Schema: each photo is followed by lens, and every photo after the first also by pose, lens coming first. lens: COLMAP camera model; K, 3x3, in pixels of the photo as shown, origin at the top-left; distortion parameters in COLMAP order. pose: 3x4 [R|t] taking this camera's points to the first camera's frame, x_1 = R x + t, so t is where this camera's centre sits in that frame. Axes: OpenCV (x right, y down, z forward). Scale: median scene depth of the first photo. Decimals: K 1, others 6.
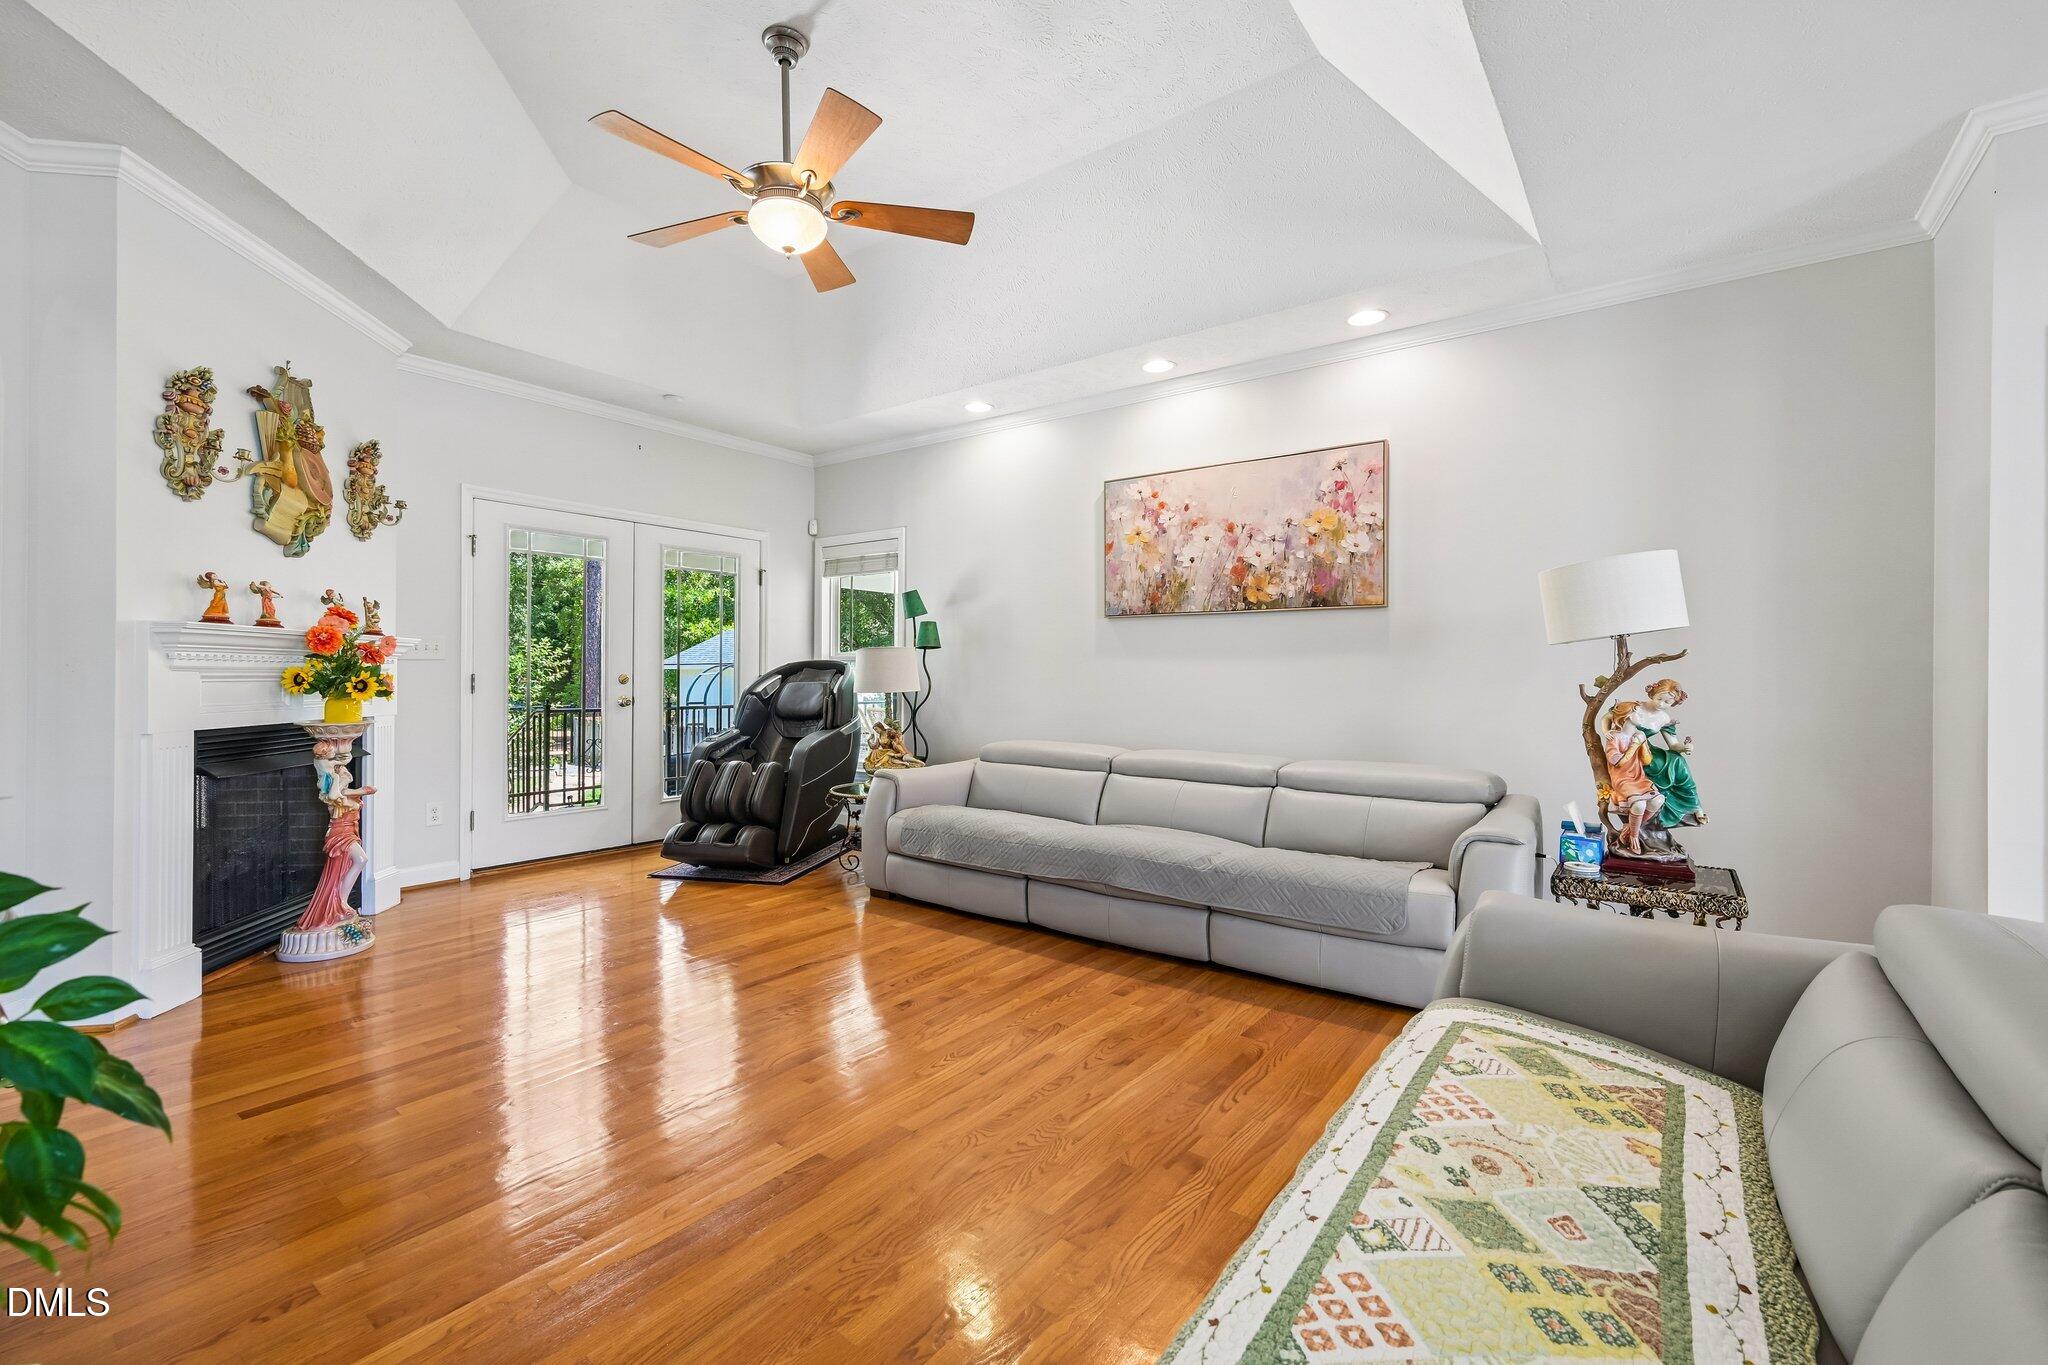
lens RADIAL K [[846.8, 0, 1010.3], [0, 846.8, 675.9], [0, 0, 1]] dist [-0.001769, -0.000681]
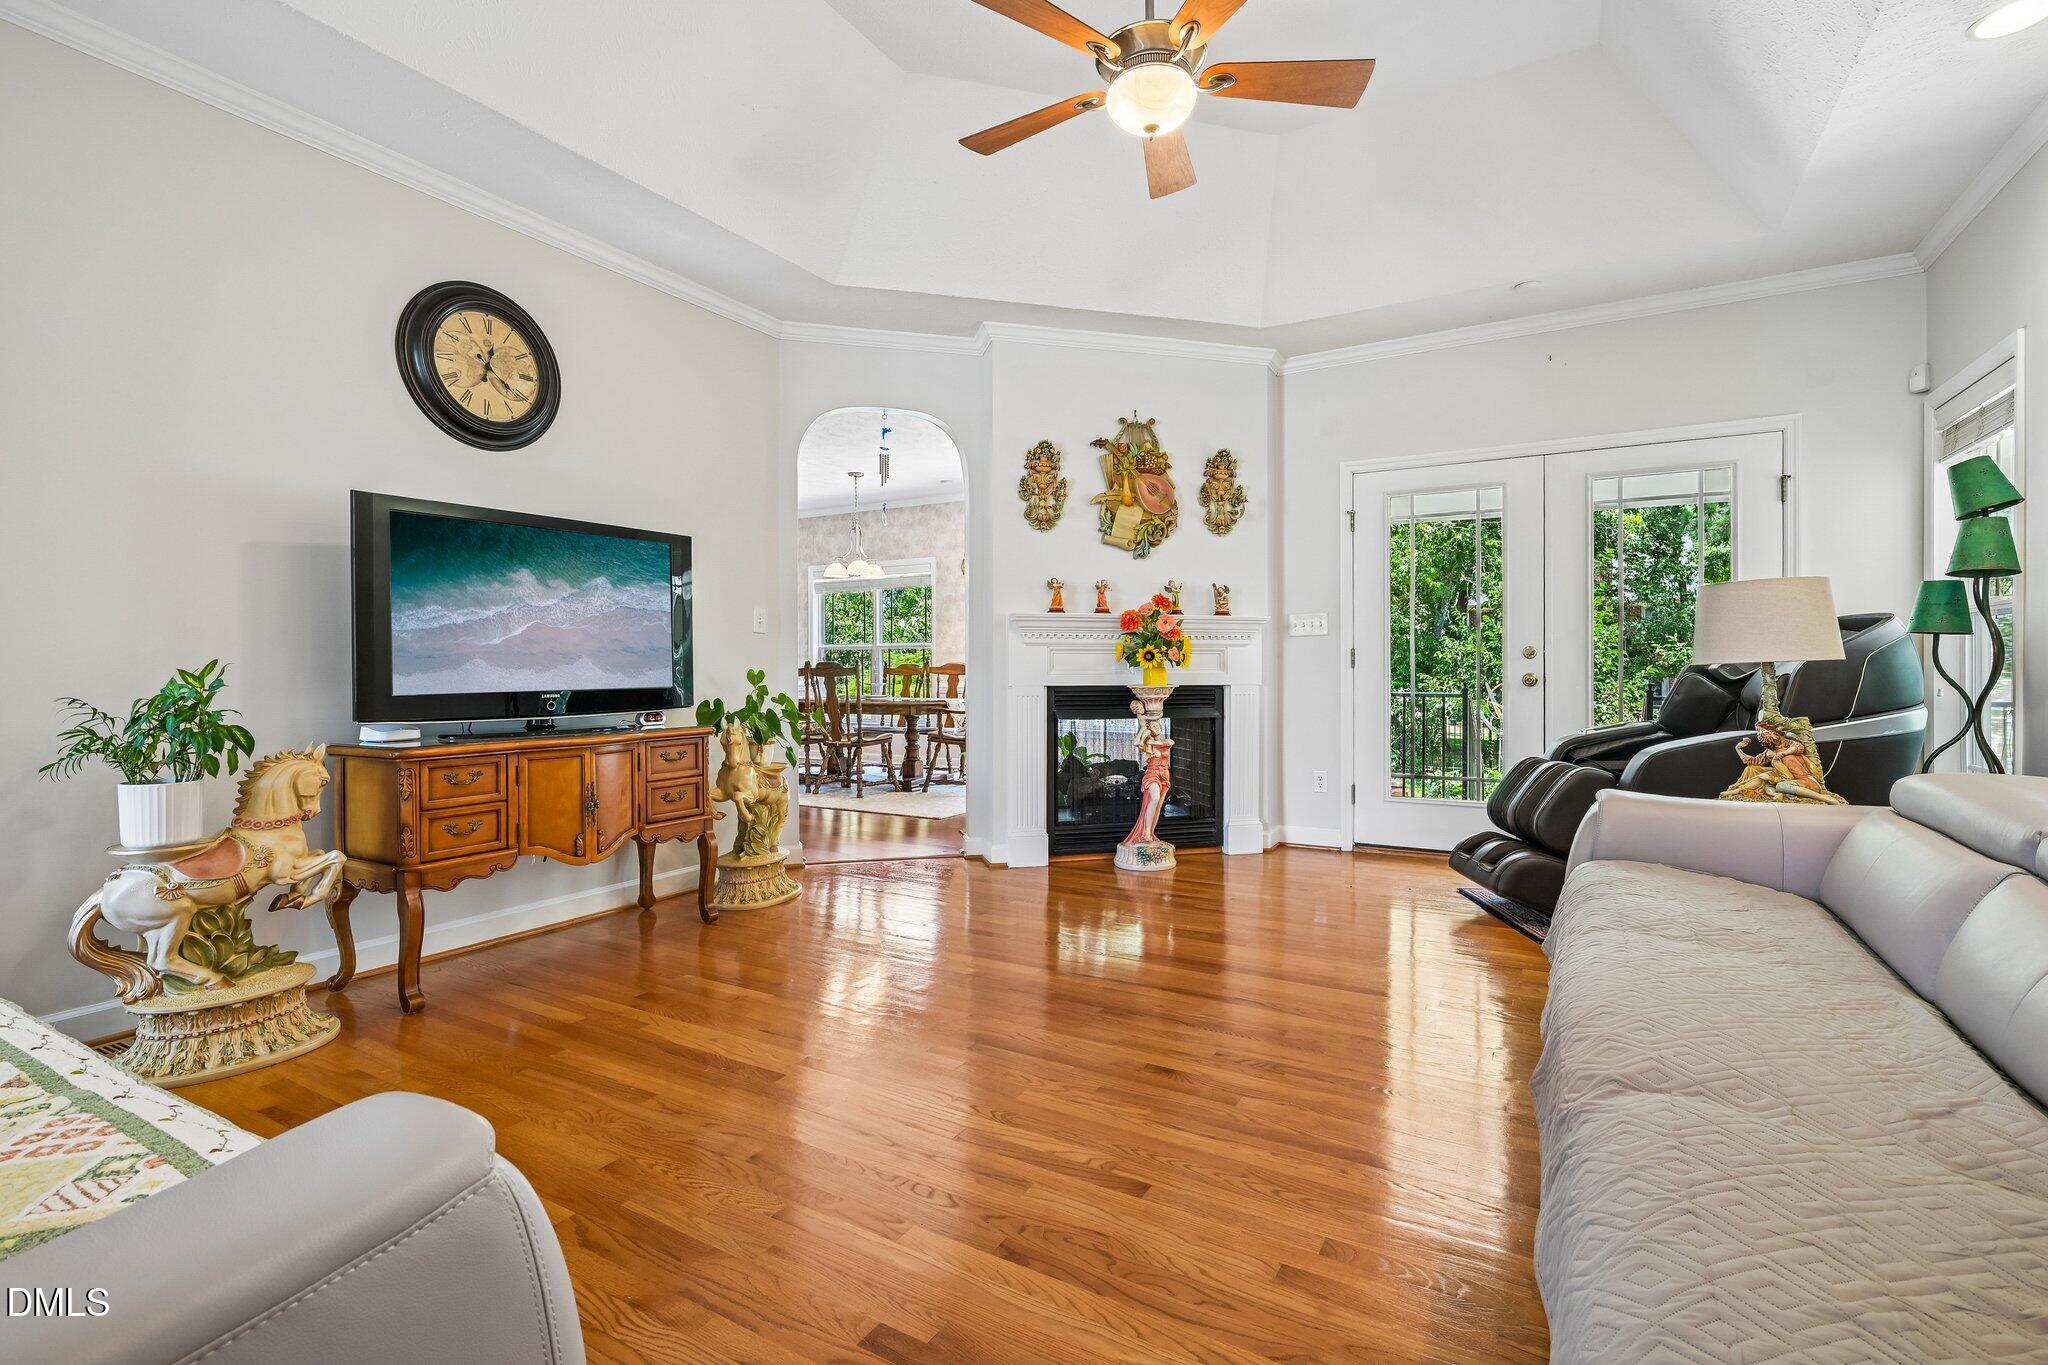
lens RADIAL K [[893.7, 0, 1001.4], [0, 893.7, 668.5], [0, 0, 1]] dist [-0.001583, -0.000489]
pose [[0.147174, -0.003315, -0.989105, 0.490644], [0.001625, 0.999994, -0.003110, 0.033097], [0.989109, -0.001150, 0.147179, 0.589515]]
